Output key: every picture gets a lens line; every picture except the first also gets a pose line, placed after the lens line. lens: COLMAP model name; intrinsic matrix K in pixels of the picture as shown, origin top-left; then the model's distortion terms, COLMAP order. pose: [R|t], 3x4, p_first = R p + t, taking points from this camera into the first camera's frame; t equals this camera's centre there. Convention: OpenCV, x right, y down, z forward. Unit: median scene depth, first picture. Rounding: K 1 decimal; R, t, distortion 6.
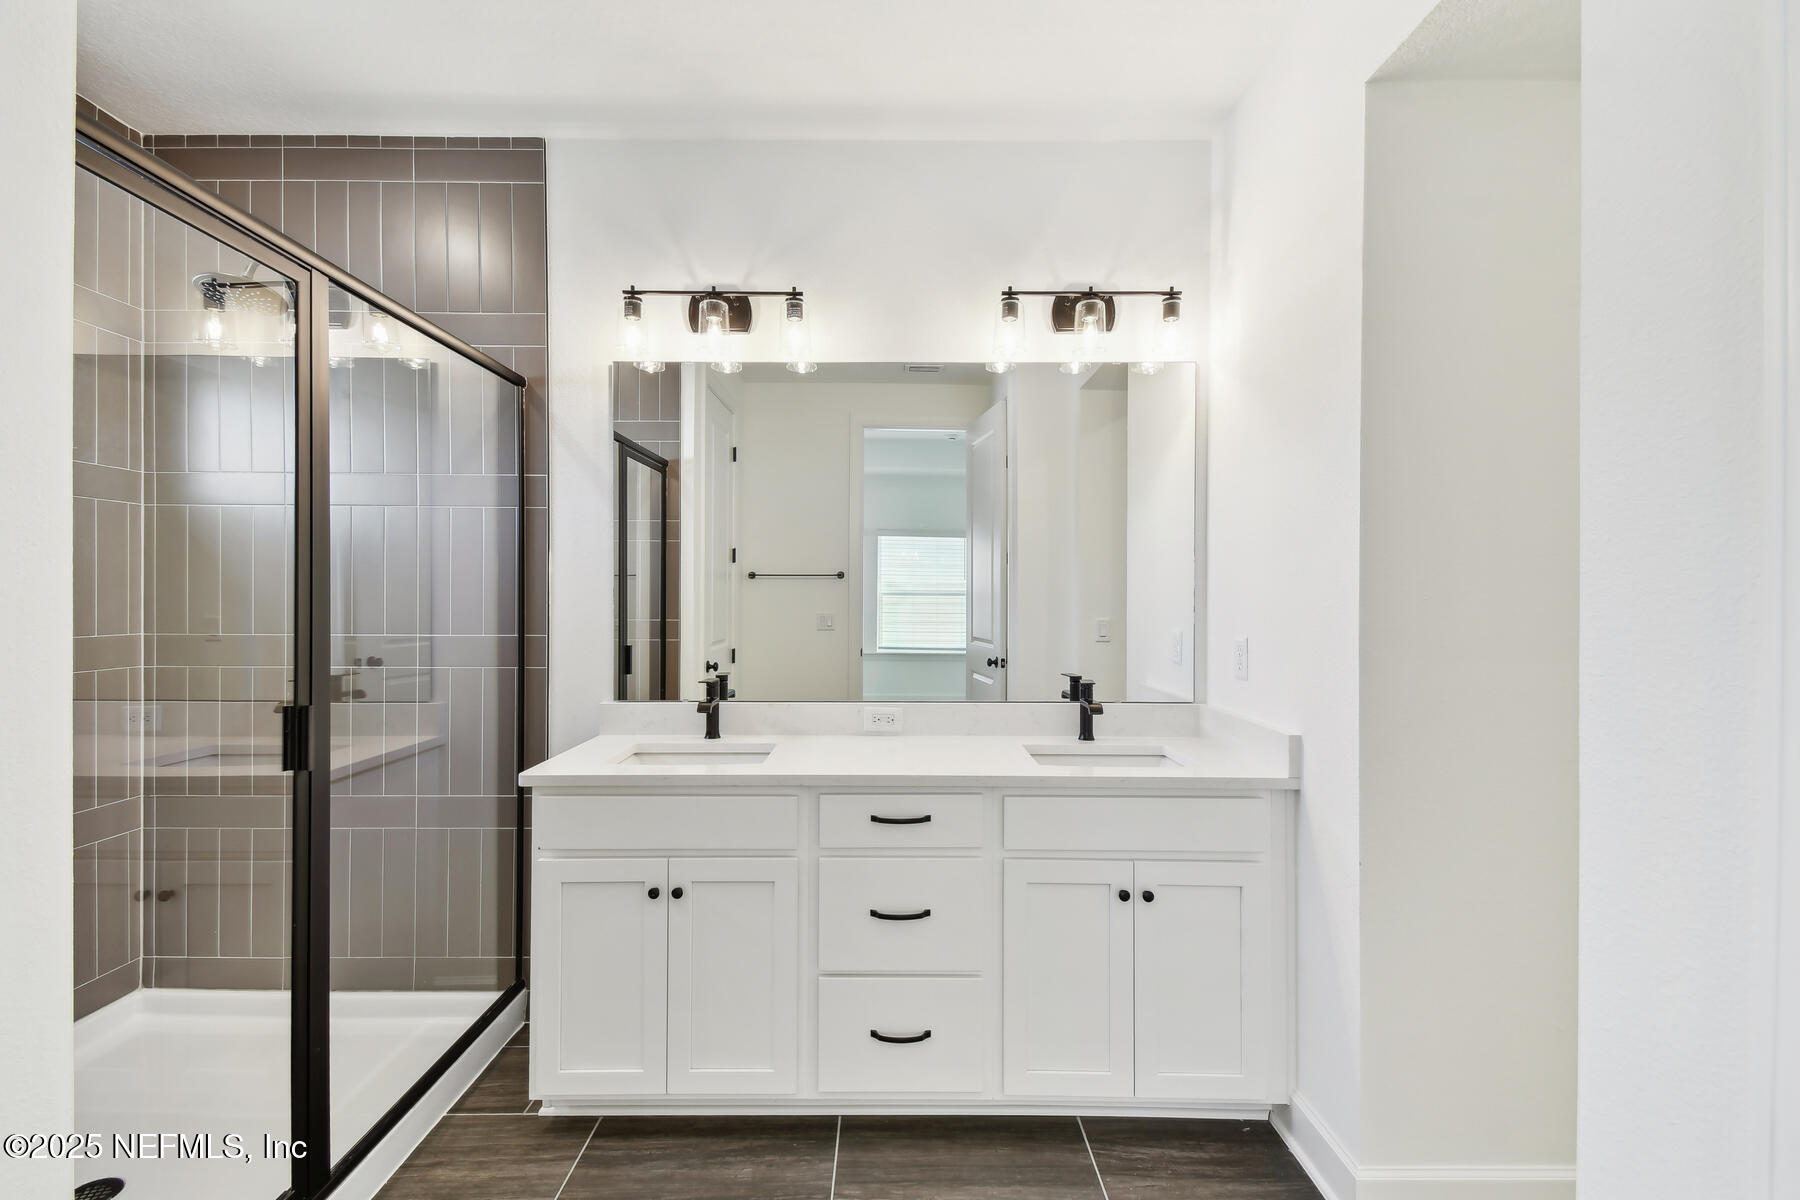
lens RADIAL K [[785.8, 0, 900.0], [0, 785.8, 600.0], [0, 0, 1]] dist [0.040561, 0.000150]
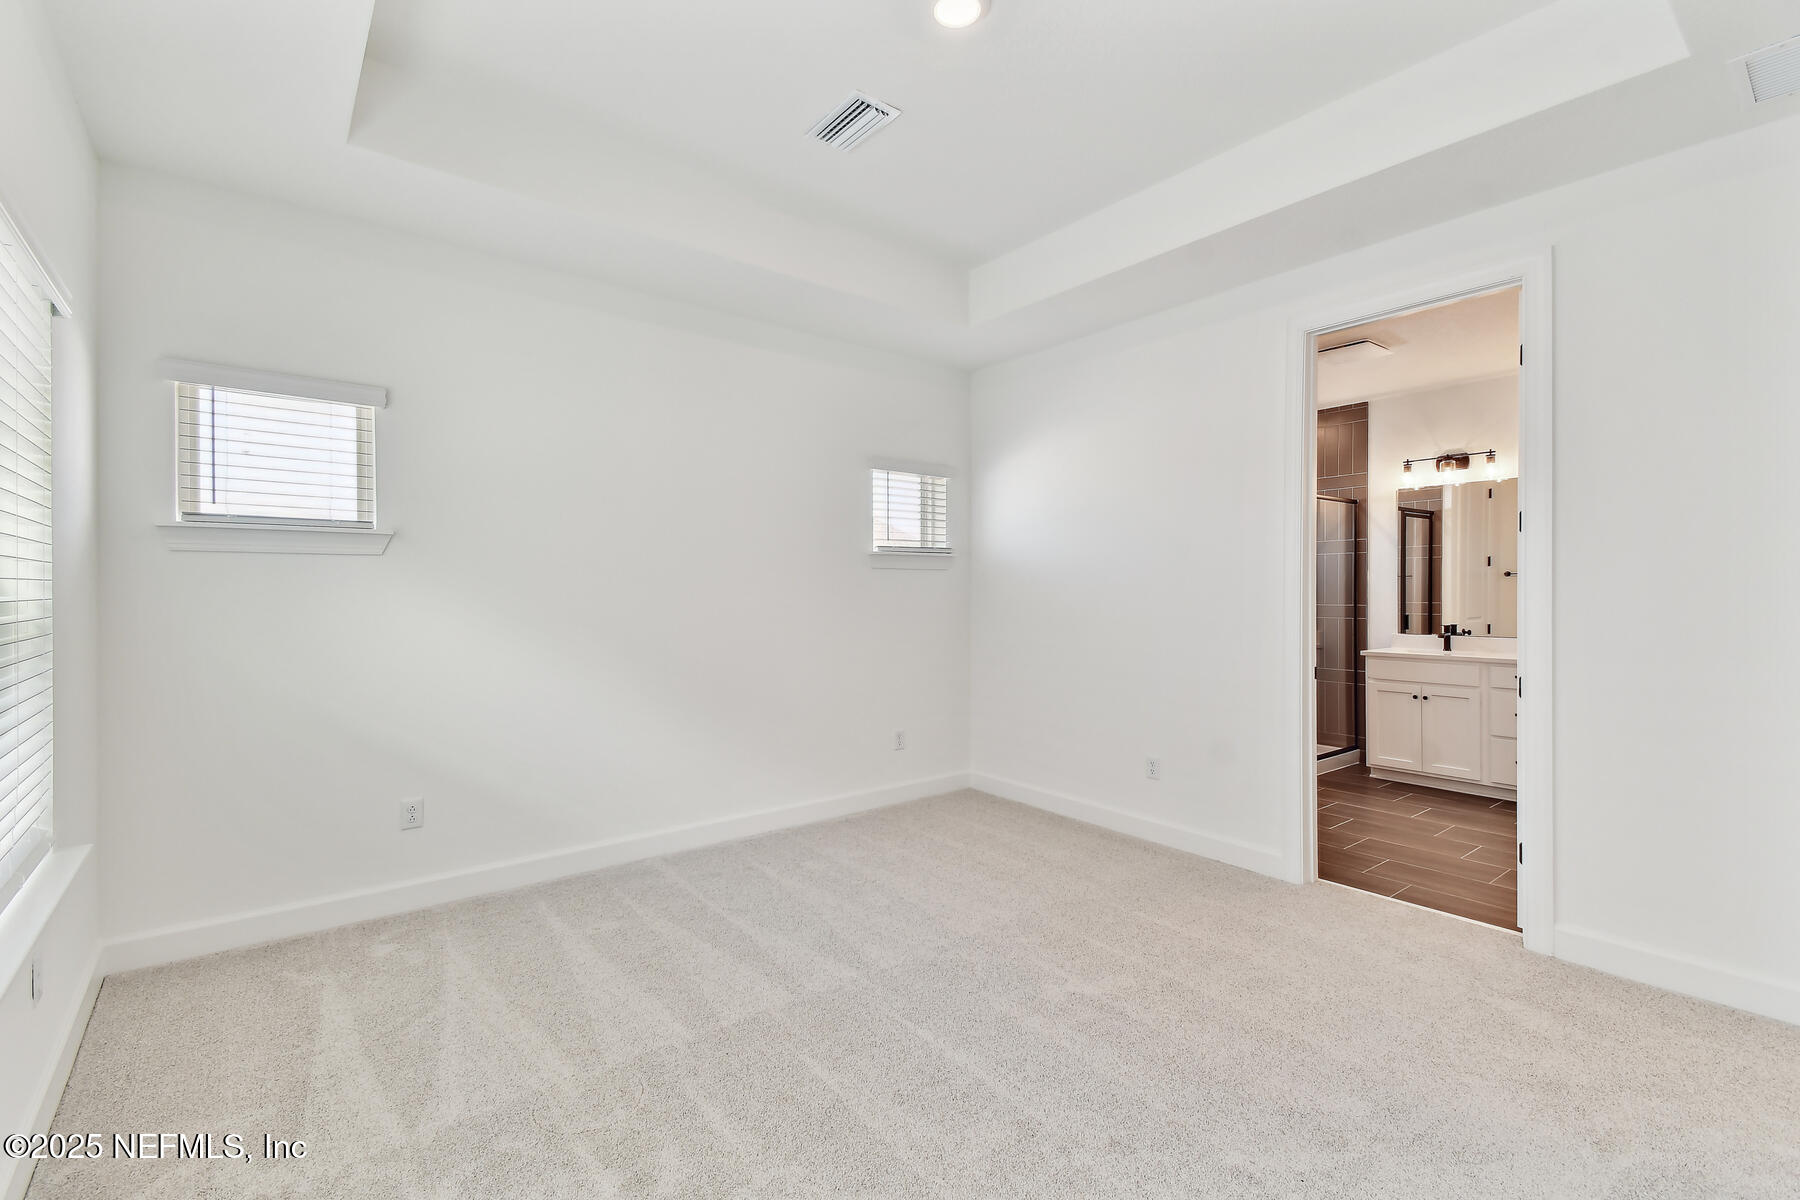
lens RADIAL K [[785.8, 0, 900.0], [0, 785.8, 600.0], [0, 0, 1]] dist [0.040561, 0.000150]
pose [[0.616612, -0.000977, -0.787266, 0.595973], [0.002078, 0.999998, 0.000387, 0.025555], [0.787264, -0.001874, 0.616613, -1.634571]]
